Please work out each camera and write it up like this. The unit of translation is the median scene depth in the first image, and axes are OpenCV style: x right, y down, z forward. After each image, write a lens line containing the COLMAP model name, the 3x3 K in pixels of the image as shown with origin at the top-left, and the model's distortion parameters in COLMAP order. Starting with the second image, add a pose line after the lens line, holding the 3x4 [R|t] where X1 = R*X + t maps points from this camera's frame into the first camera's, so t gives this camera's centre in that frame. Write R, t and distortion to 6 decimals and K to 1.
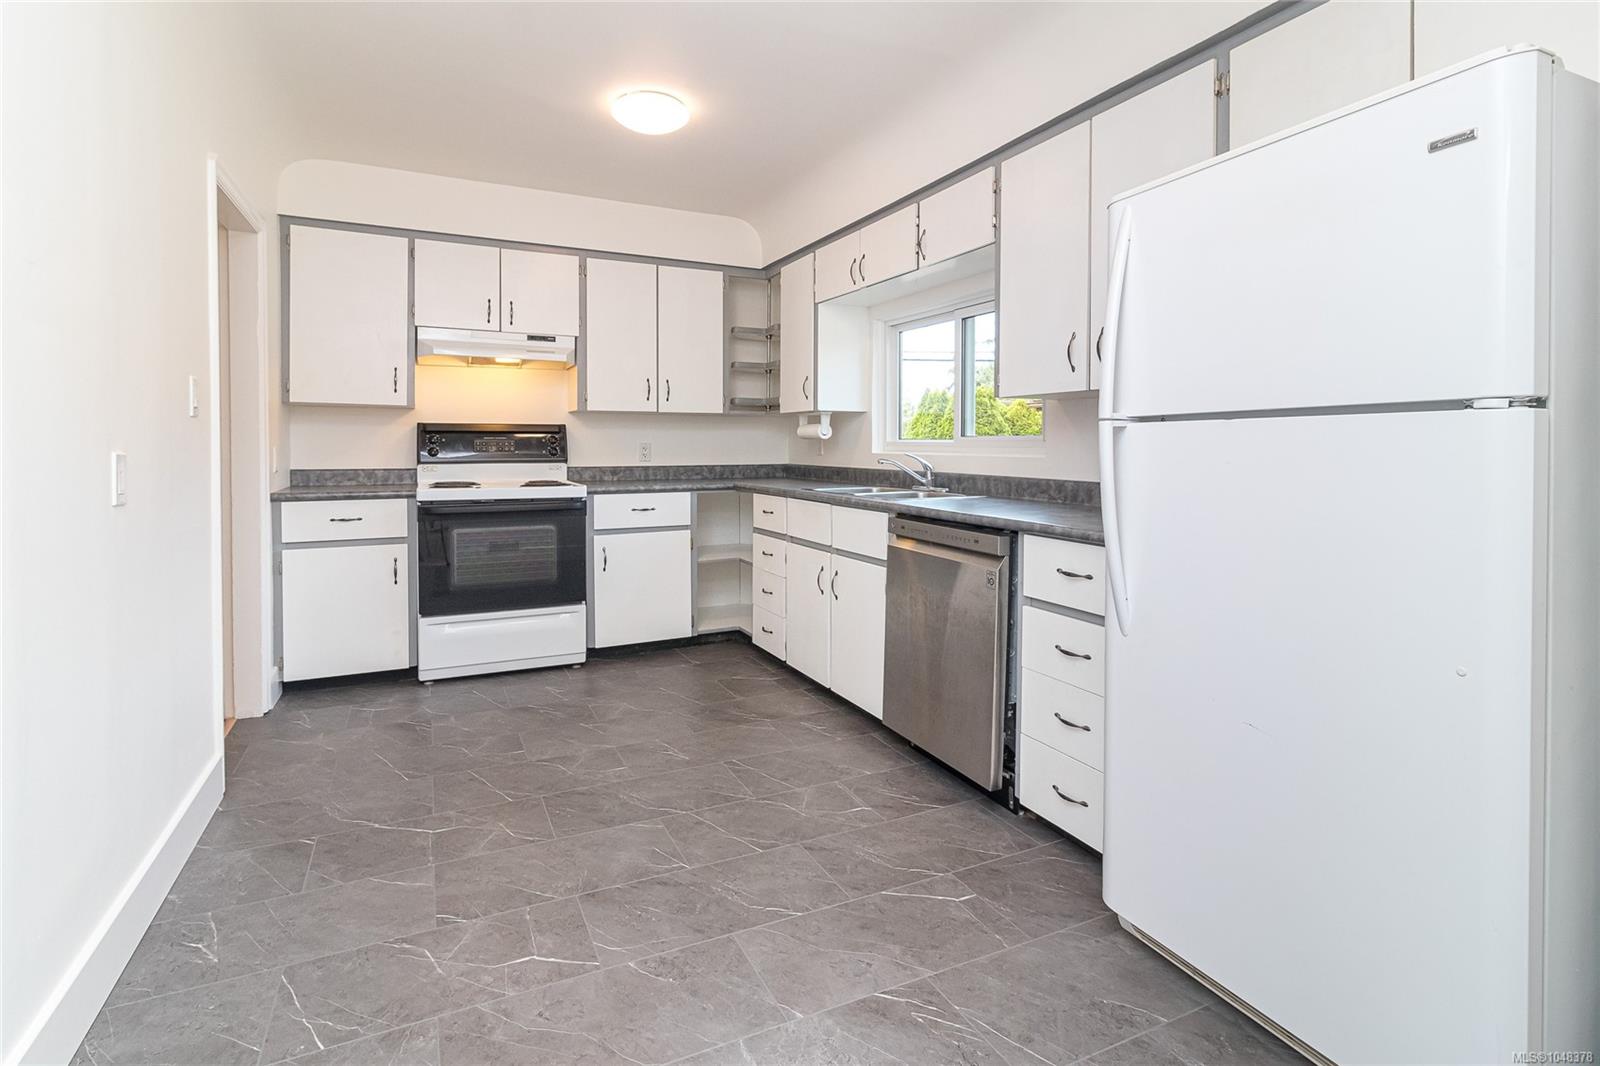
lens RADIAL K [[768.8, 0, 800.3], [0, 768.8, 453.0], [0, 0, 1]] dist [0.000920, 0.000054]
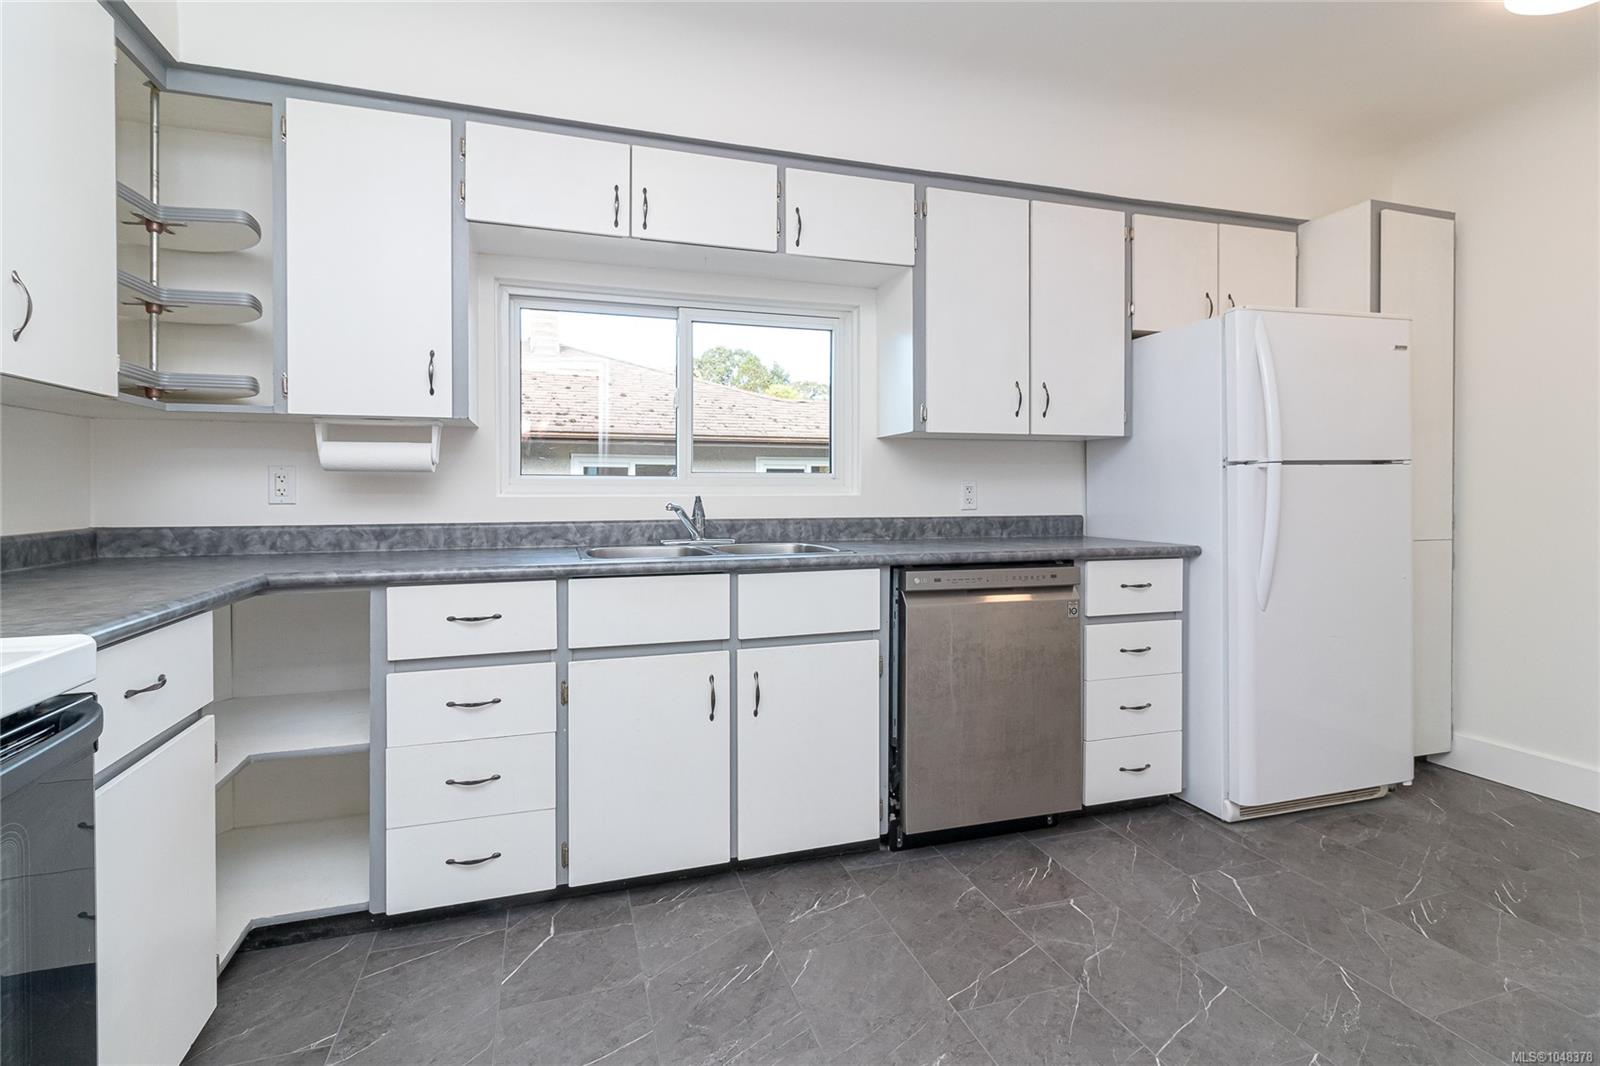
lens RADIAL K [[742.5, 0, 791.4], [0, 742.5, 496.4], [0, 0, 1]] dist [-0.002702, 0.000075]
pose [[0.153375, -0.005237, 0.988154, -0.738306], [0.016272, 0.999864, 0.002773, 0.003068], [-0.988034, 0.015654, 0.153439, 1.118242]]
